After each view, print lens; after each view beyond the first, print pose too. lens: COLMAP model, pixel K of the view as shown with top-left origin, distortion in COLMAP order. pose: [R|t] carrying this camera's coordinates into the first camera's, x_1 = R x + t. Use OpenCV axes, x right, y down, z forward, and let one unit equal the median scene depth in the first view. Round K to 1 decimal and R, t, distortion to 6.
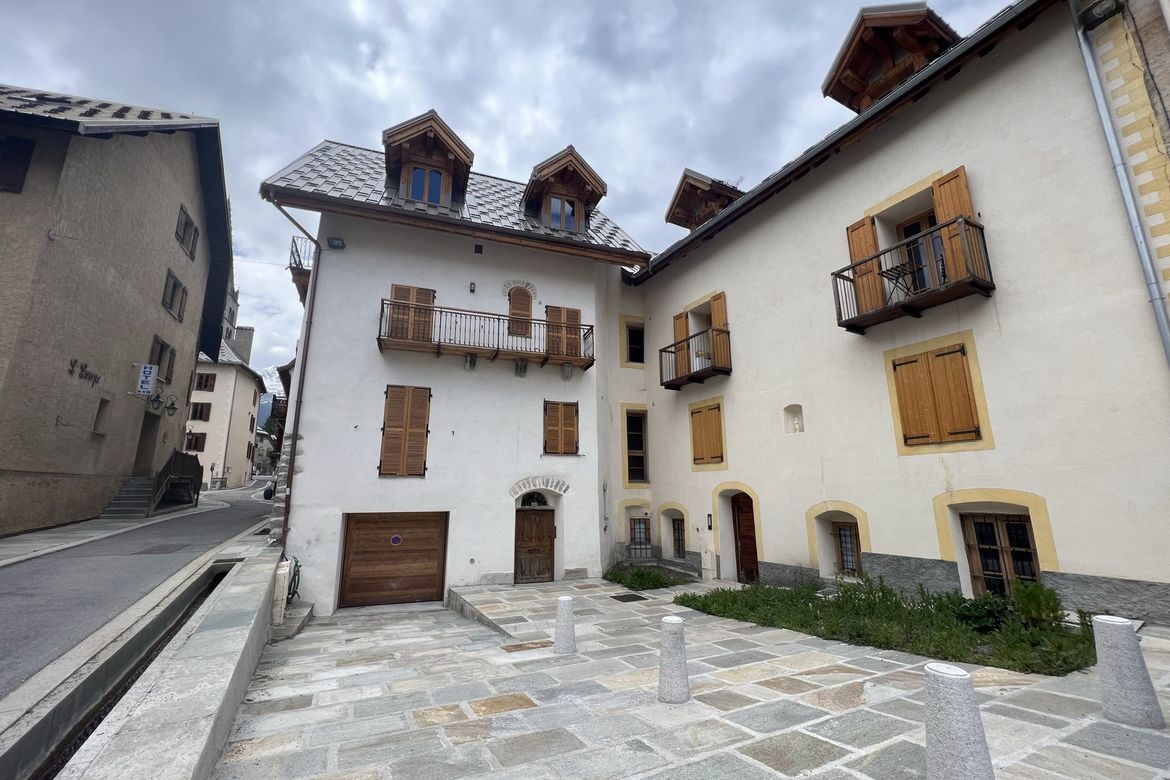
lens RADIAL K [[465.3, 0, 587.1], [0, 465.3, 394.2], [0, 0, 1]] dist [-0.000198, -0.000064]
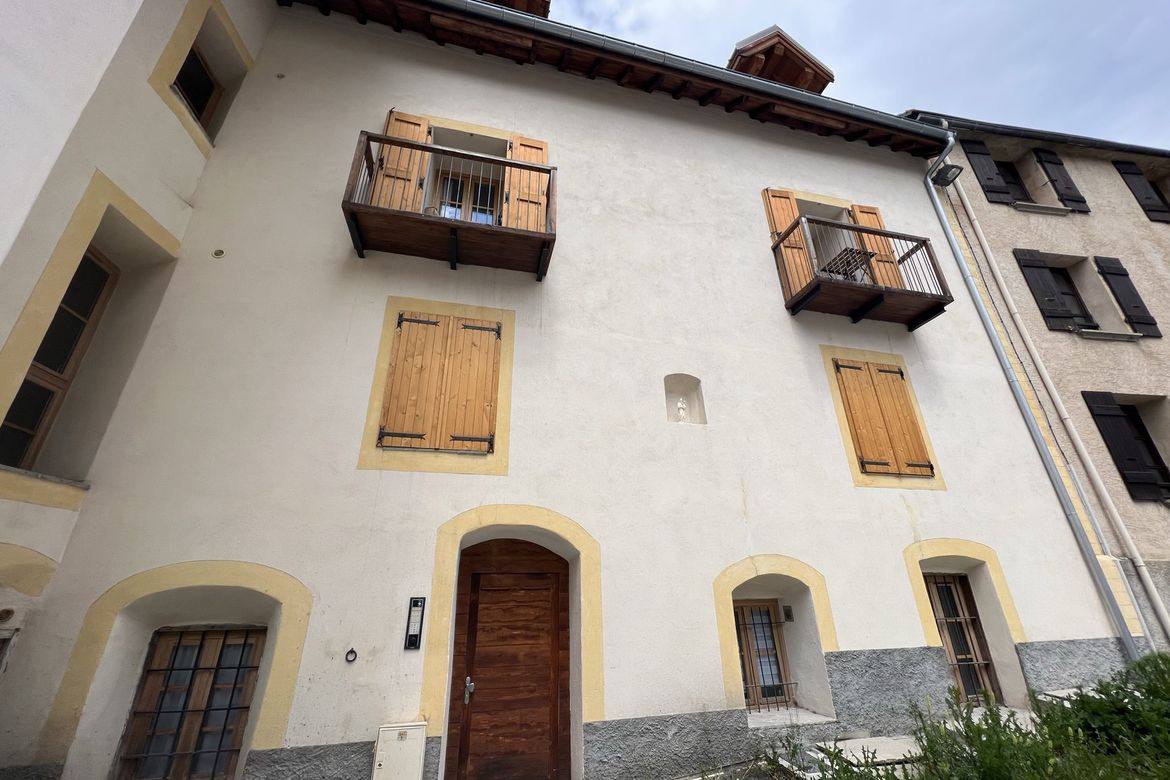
lens RADIAL K [[465.3, 0, 587.1], [0, 465.3, 394.2], [0, 0, 1]] dist [-0.000198, -0.000064]
pose [[0.255622, 0.384247, 0.887137, -0.074359], [-0.193070, 0.919428, -0.342602, 0.300992], [-0.947302, -0.083703, 0.309213, 1.115154]]
